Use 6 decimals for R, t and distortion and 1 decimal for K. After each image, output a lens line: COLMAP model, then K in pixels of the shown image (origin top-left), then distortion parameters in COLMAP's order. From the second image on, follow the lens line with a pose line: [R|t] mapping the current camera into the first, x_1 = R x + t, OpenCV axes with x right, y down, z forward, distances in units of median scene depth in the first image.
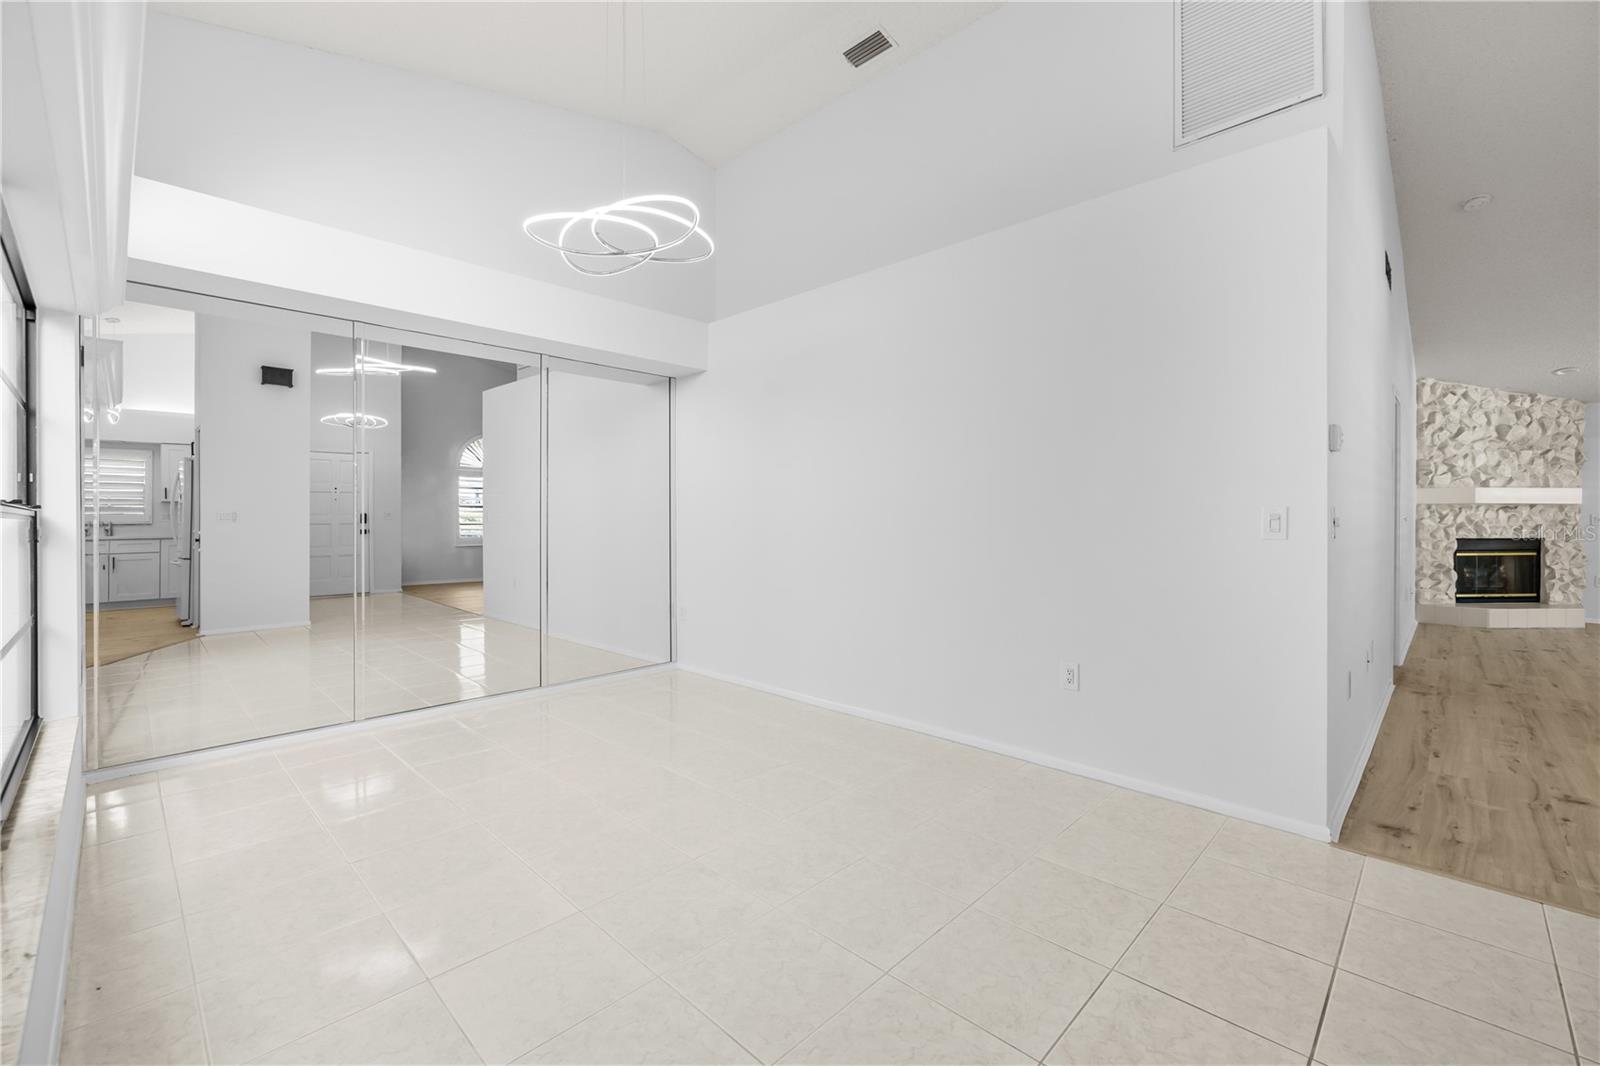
lens RADIAL K [[669.7, 0, 810.2], [0, 669.7, 516.2], [0, 0, 1]] dist [0.001496, -0.001025]
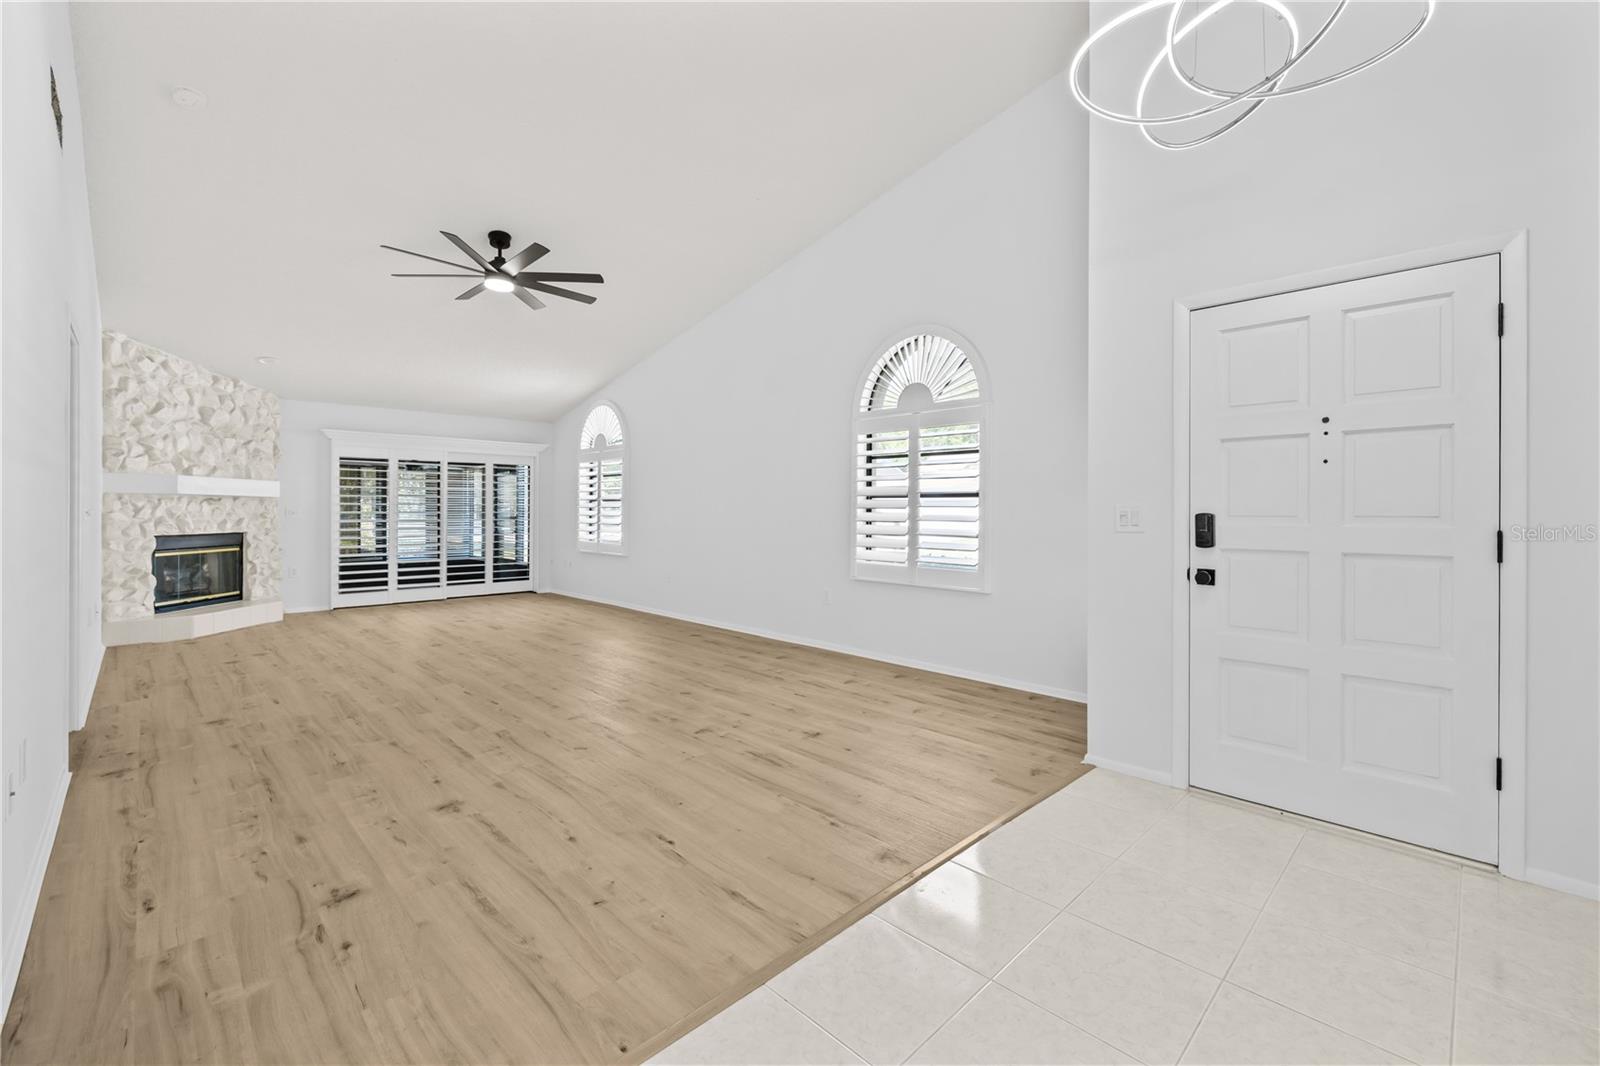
lens RADIAL K [[669.7, 0, 810.2], [0, 669.7, 516.2], [0, 0, 1]] dist [0.001496, -0.001025]
pose [[0.020040, -0.007259, 0.999773, 0.154989], [-0.003529, 0.999967, 0.007331, 0.000083], [-0.999793, -0.003675, 0.020014, 0.176040]]
